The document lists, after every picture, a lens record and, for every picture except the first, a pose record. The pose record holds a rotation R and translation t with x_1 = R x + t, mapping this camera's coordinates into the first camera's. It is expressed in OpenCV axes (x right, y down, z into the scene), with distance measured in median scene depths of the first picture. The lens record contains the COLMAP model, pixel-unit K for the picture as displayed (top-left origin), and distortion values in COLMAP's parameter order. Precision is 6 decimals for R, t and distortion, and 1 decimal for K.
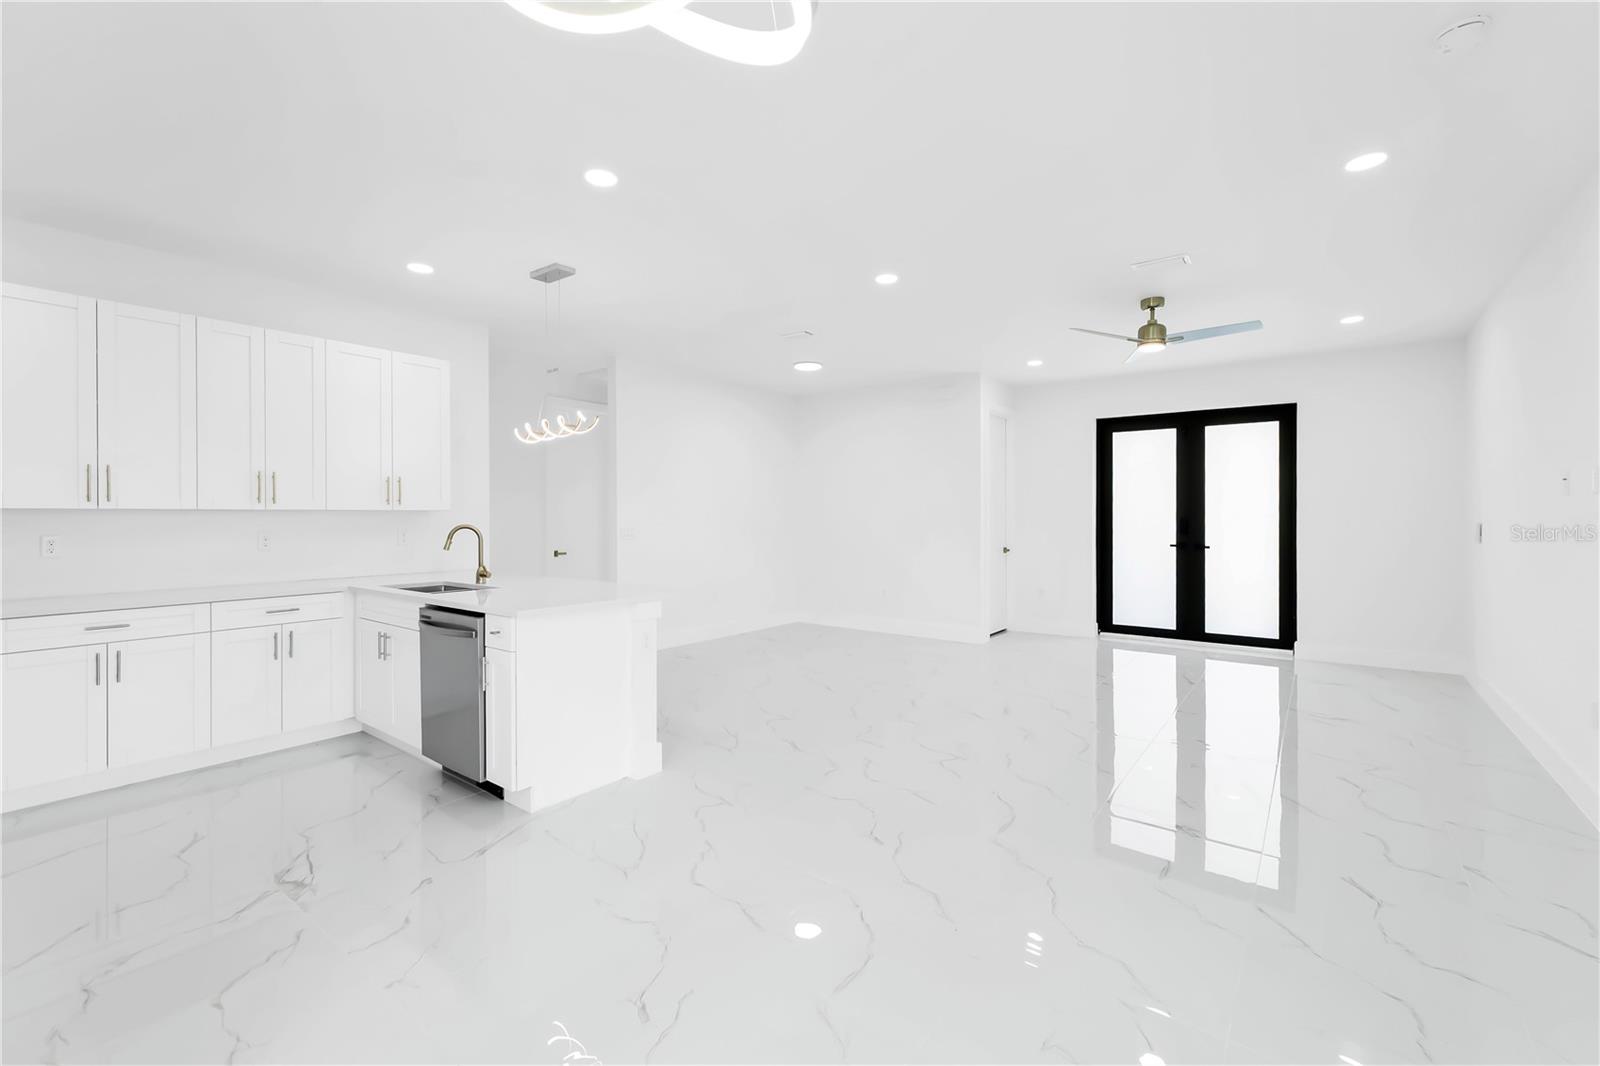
lens RADIAL K [[687.5, 0, 799.0], [0, 687.5, 514.9], [0, 0, 1]] dist [0.000555, 0.000190]
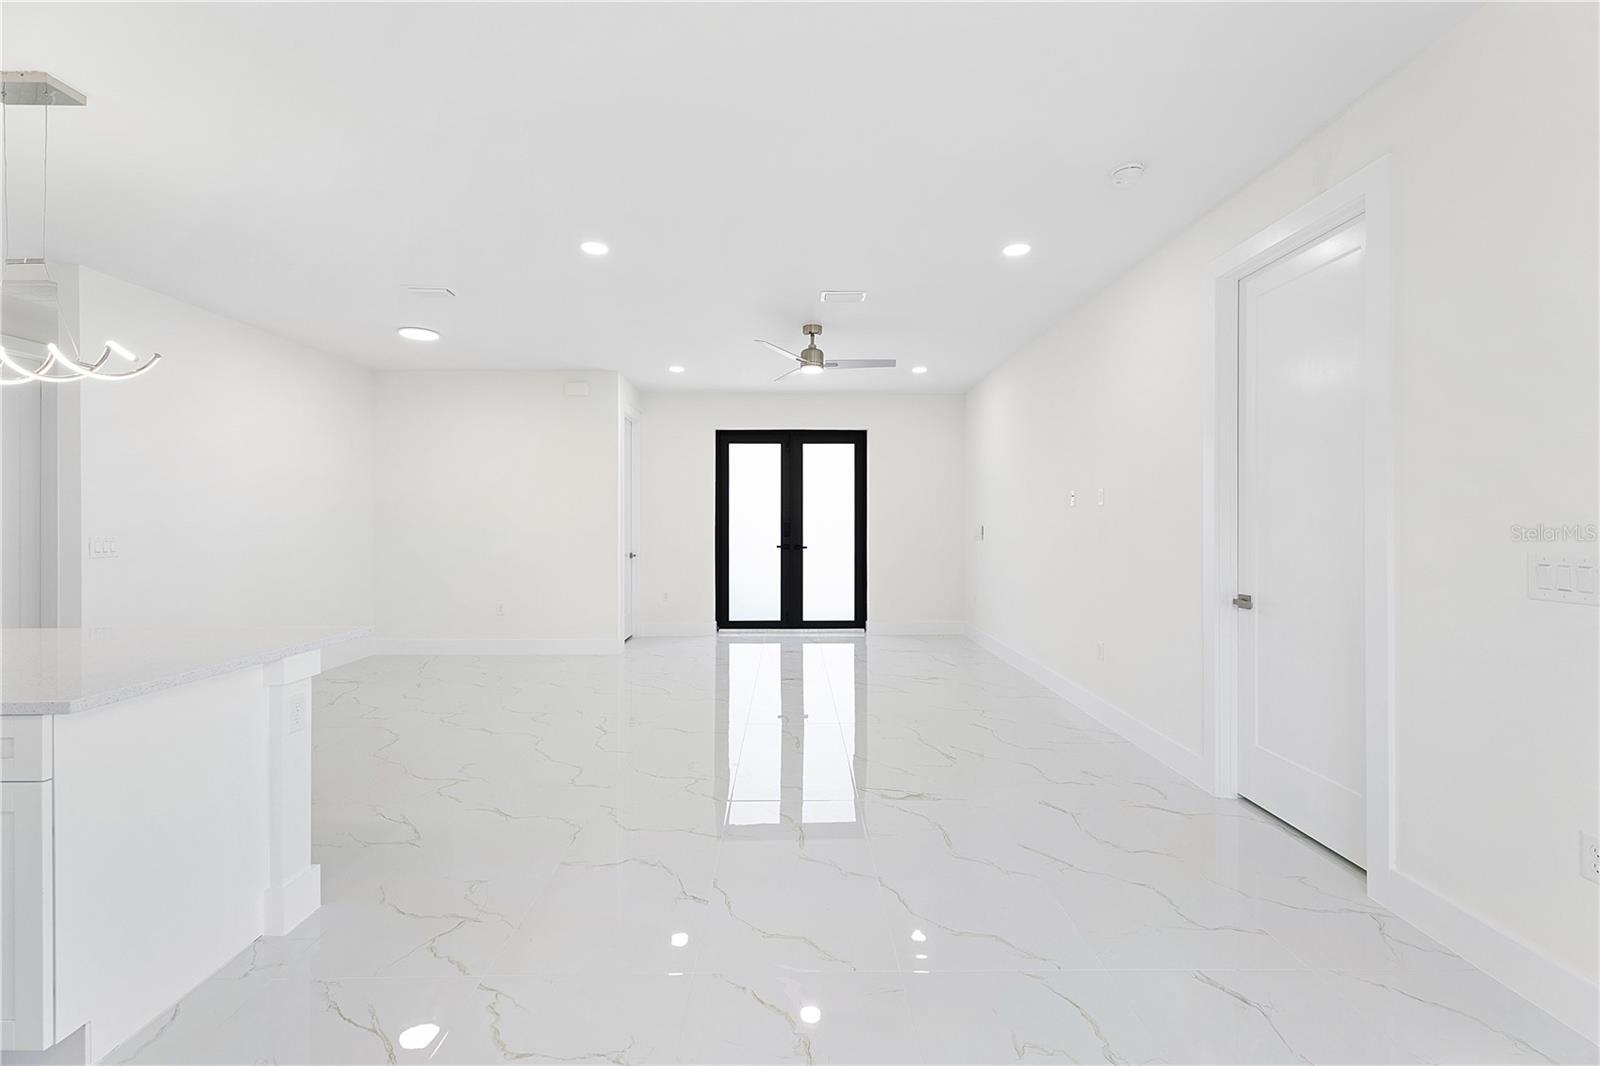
lens RADIAL K [[674.0, 0, 799.3], [0, 674.0, 519.2], [0, 0, 1]] dist [-0.001013, 0.000211]
pose [[0.782692, 0.001099, 0.622409, -0.127430], [-0.000308, 0.999999, -0.001378, 0.000712], [-0.622410, 0.000887, 0.782691, 0.109309]]
